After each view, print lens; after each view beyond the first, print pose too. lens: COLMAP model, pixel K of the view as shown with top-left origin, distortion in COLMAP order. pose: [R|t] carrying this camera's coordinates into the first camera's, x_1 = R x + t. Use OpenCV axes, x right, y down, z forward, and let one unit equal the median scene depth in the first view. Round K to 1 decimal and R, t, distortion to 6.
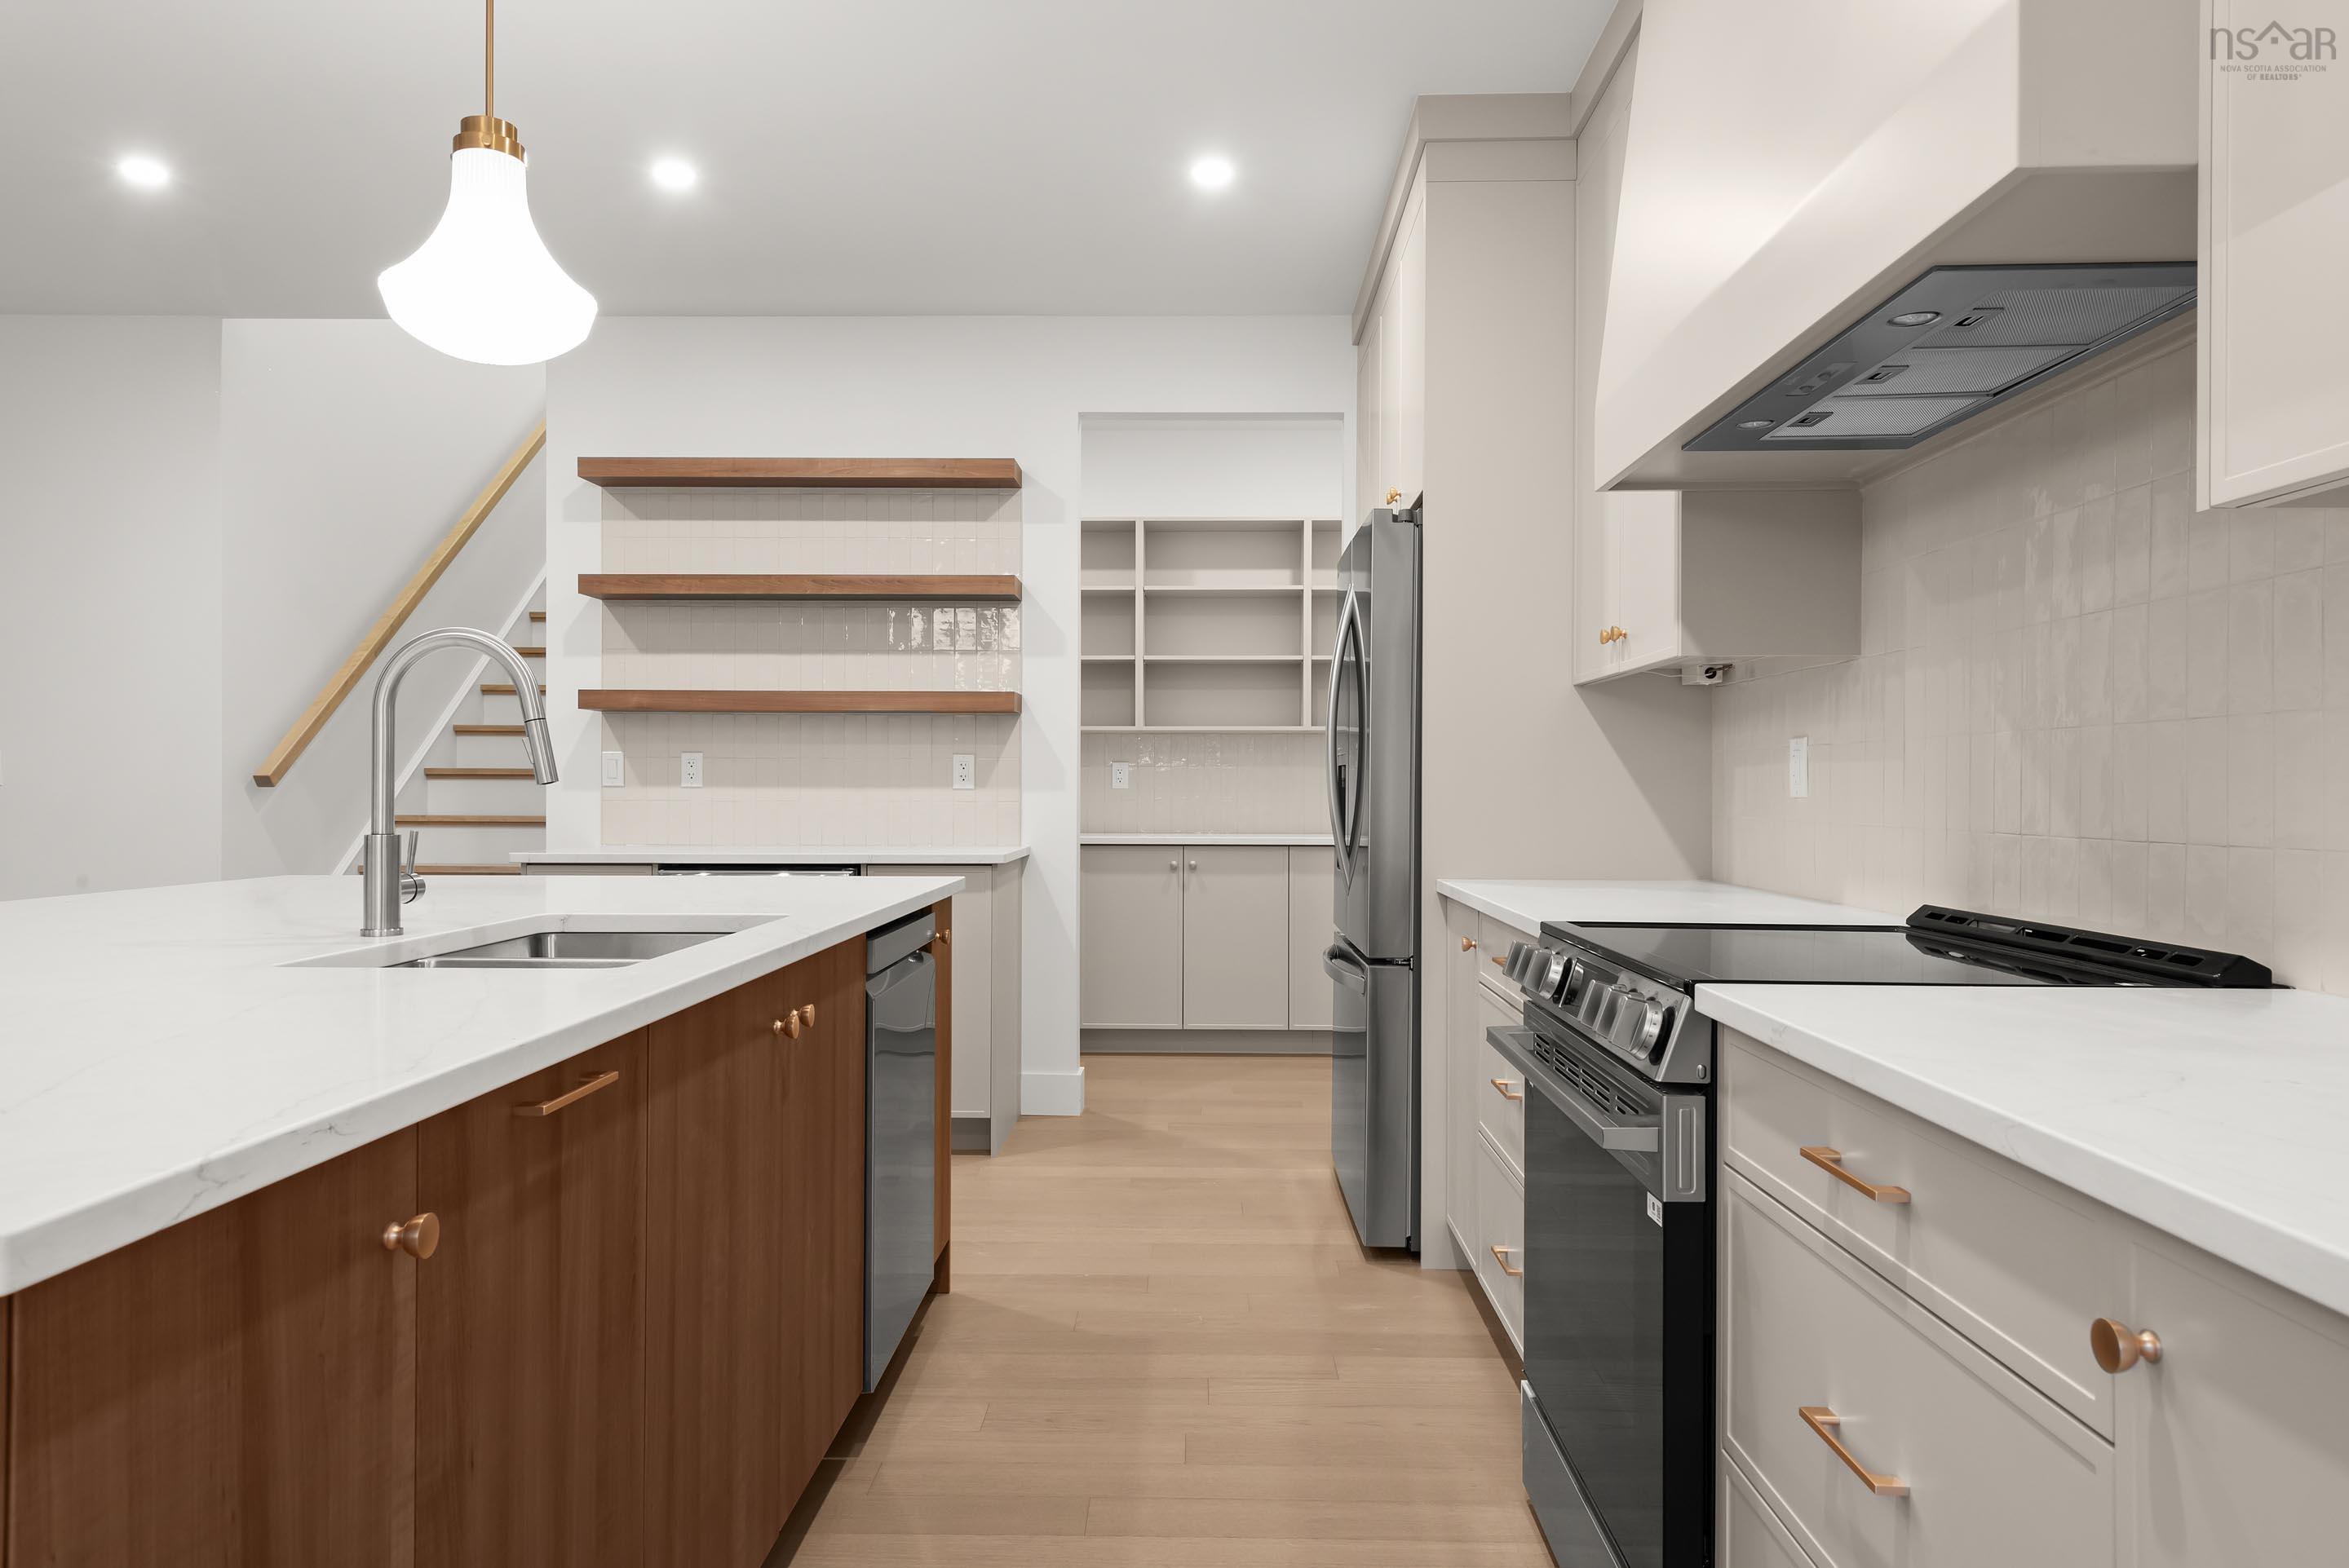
lens RADIAL K [[1562.1, 0, 1174.4], [0, 1562.1, 794.8], [0, 0, 1]] dist [0.035299, -0.009382]
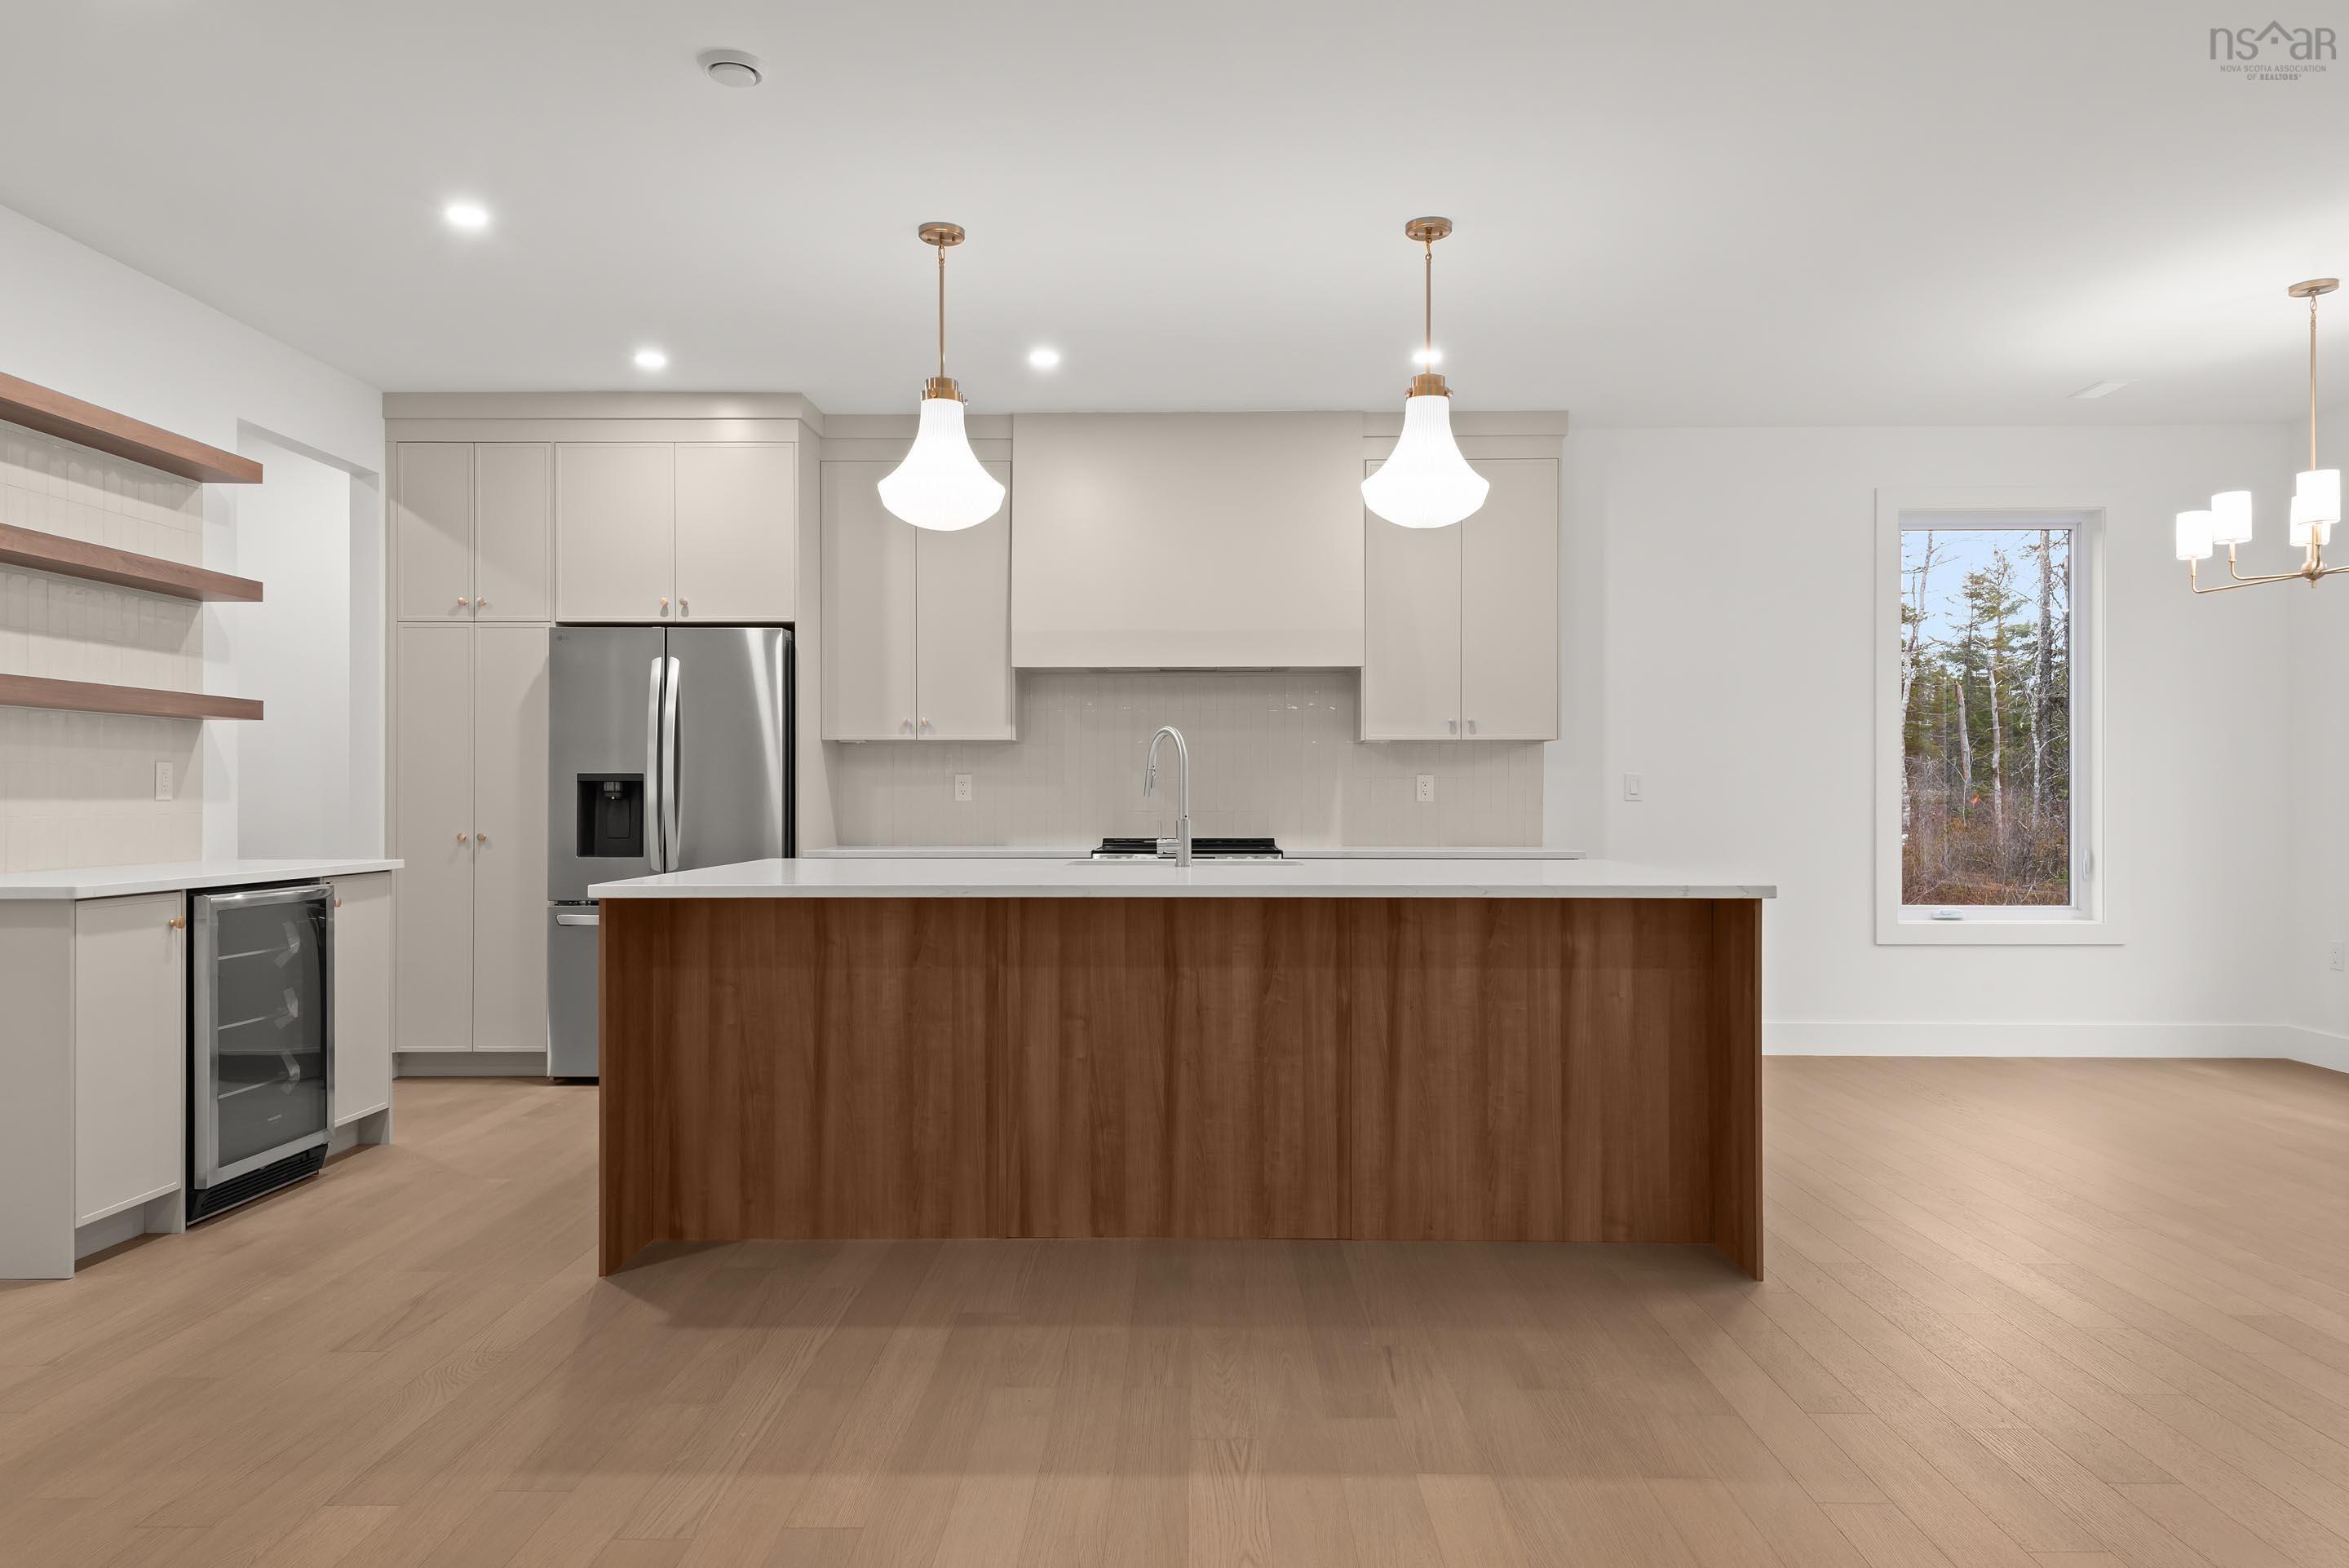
lens RADIAL K [[1562.1, 0, 1186.5], [0, 1562.1, 785.8], [0, 0, 1]] dist [0.035299, -0.009382]
pose [[0.026548, 0.004938, 0.999635, -1.040859], [0.002652, 0.999984, -0.005010, -0.006070], [-0.999644, 0.002784, 0.026535, 0.382220]]
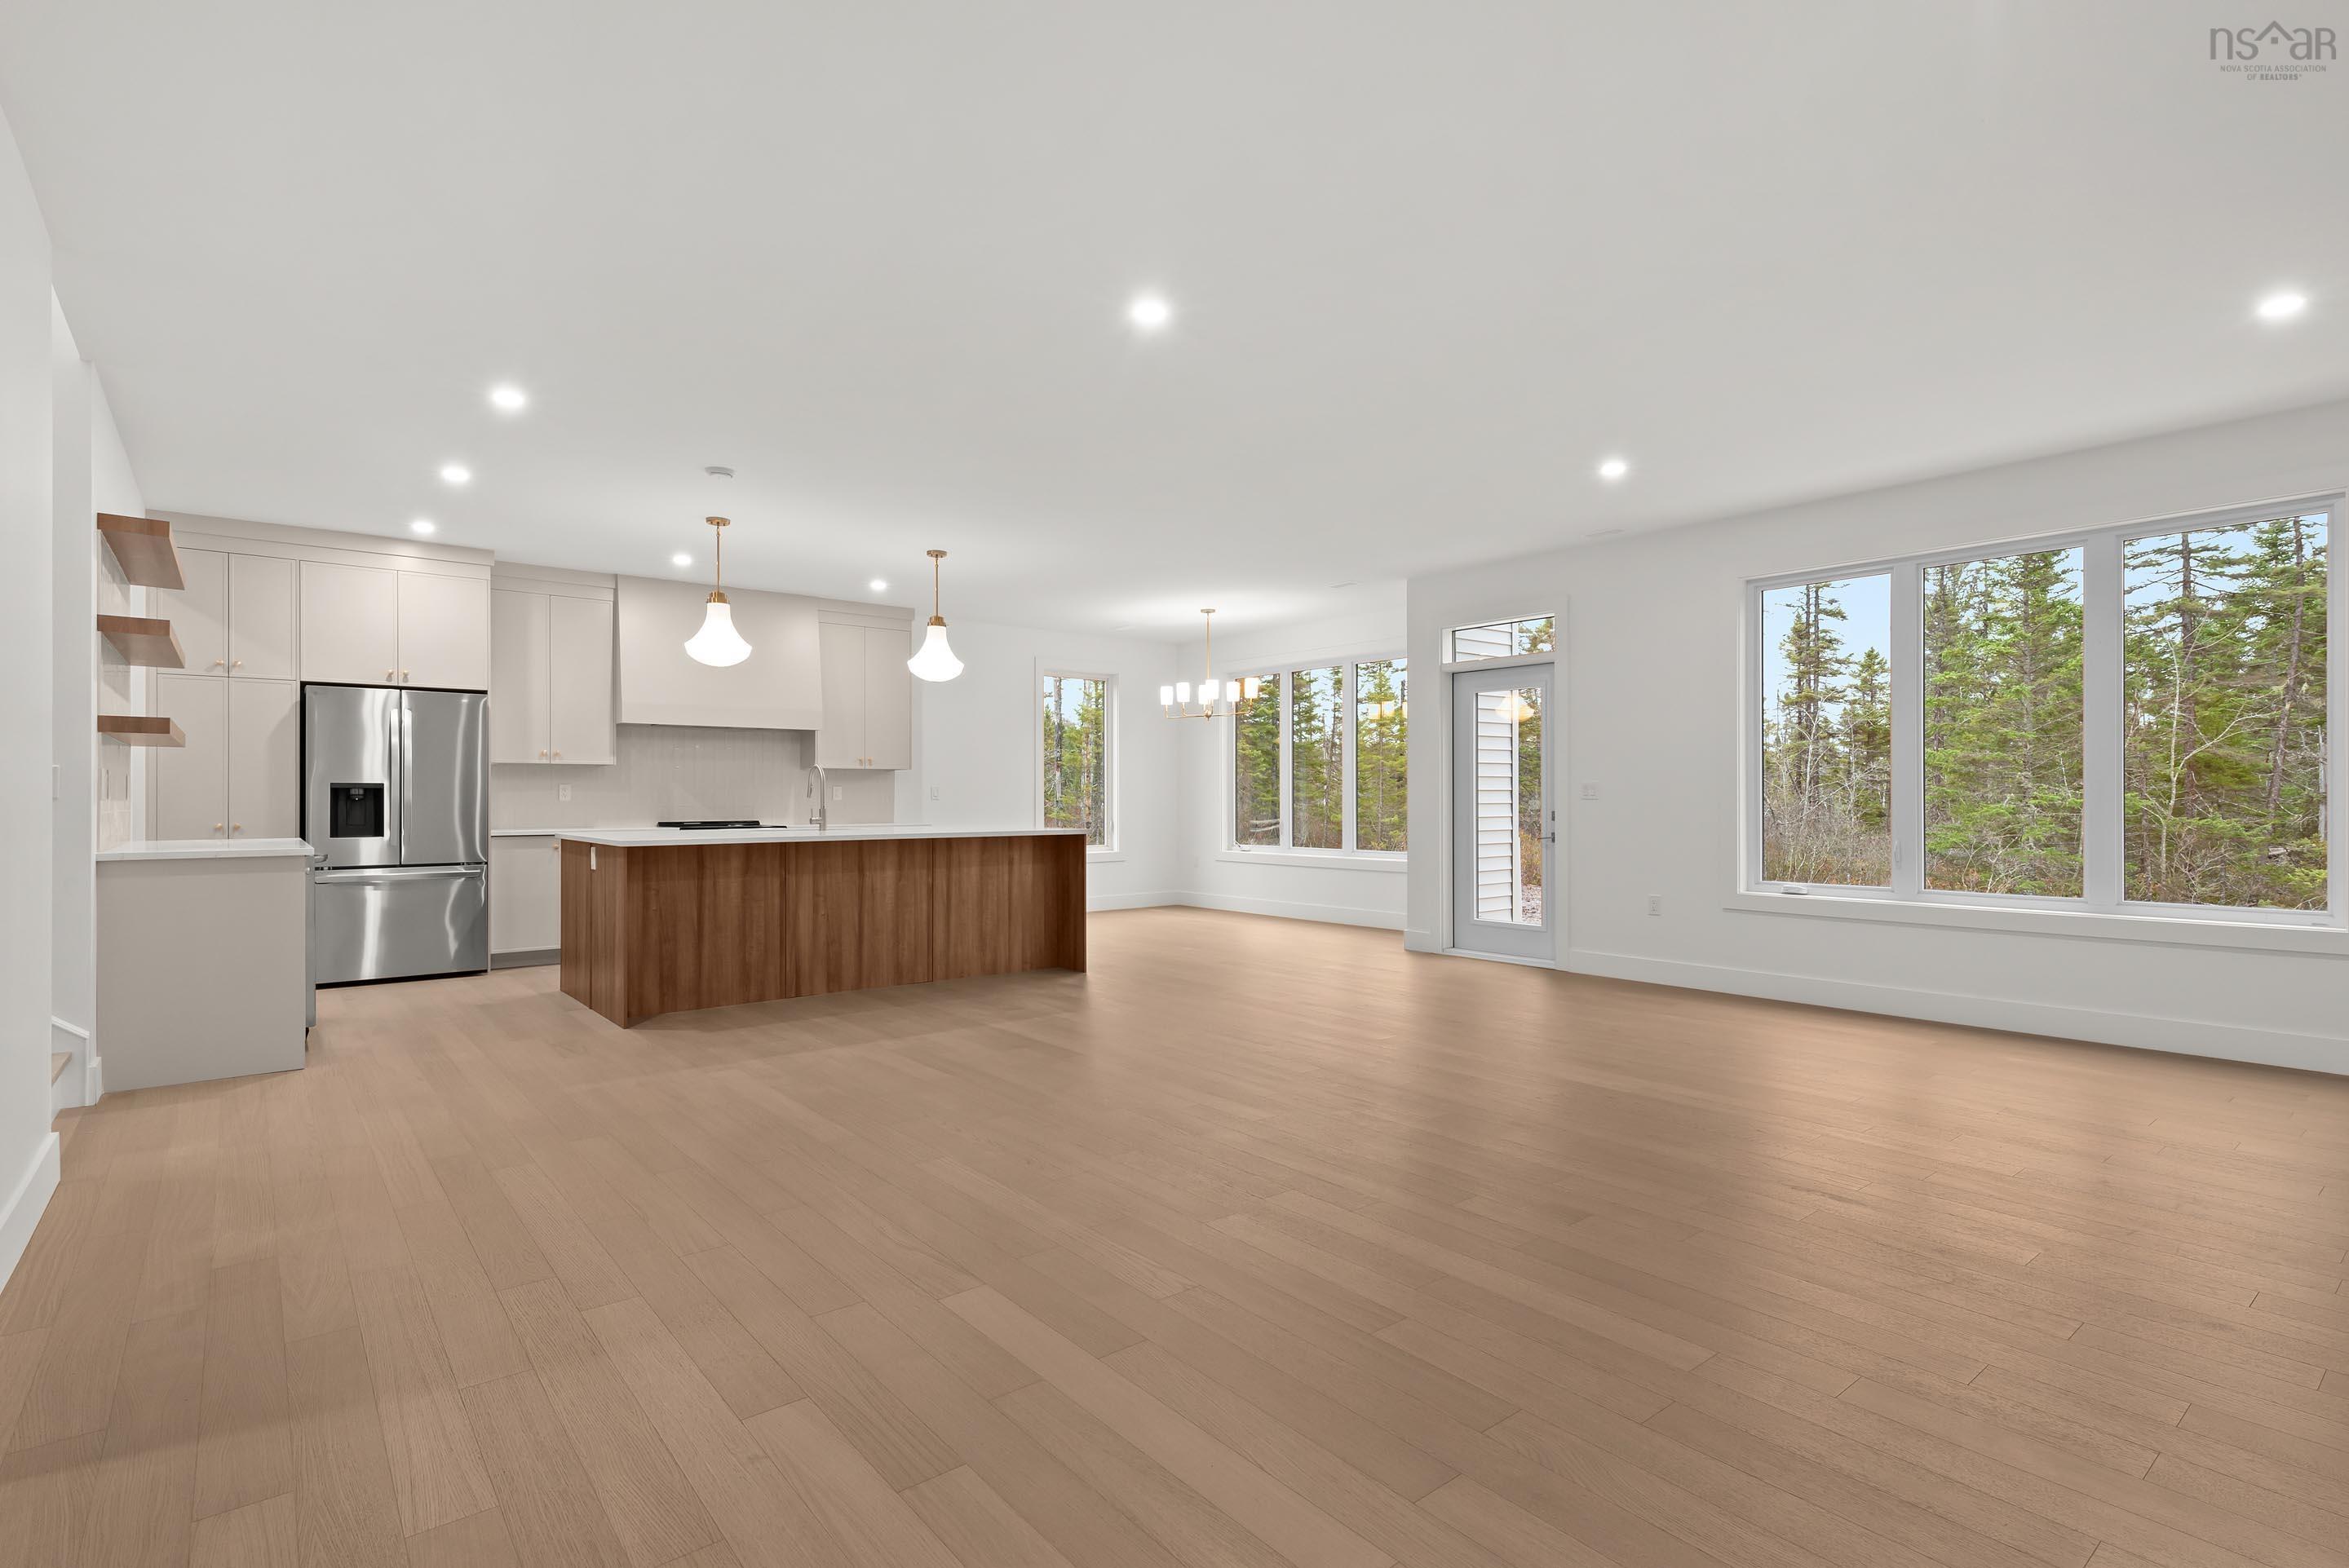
lens RADIAL K [[1124.7, 0, 1191.6], [0, 1124.7, 791.0], [0, 0, 1]] dist [0.004348, 0.000058]
pose [[-0.633240, 0.004544, 0.773942, -1.475003], [0.002692, 0.999990, -0.003668, -0.005888], [-0.773951, -0.000240, -0.633246, 0.909780]]
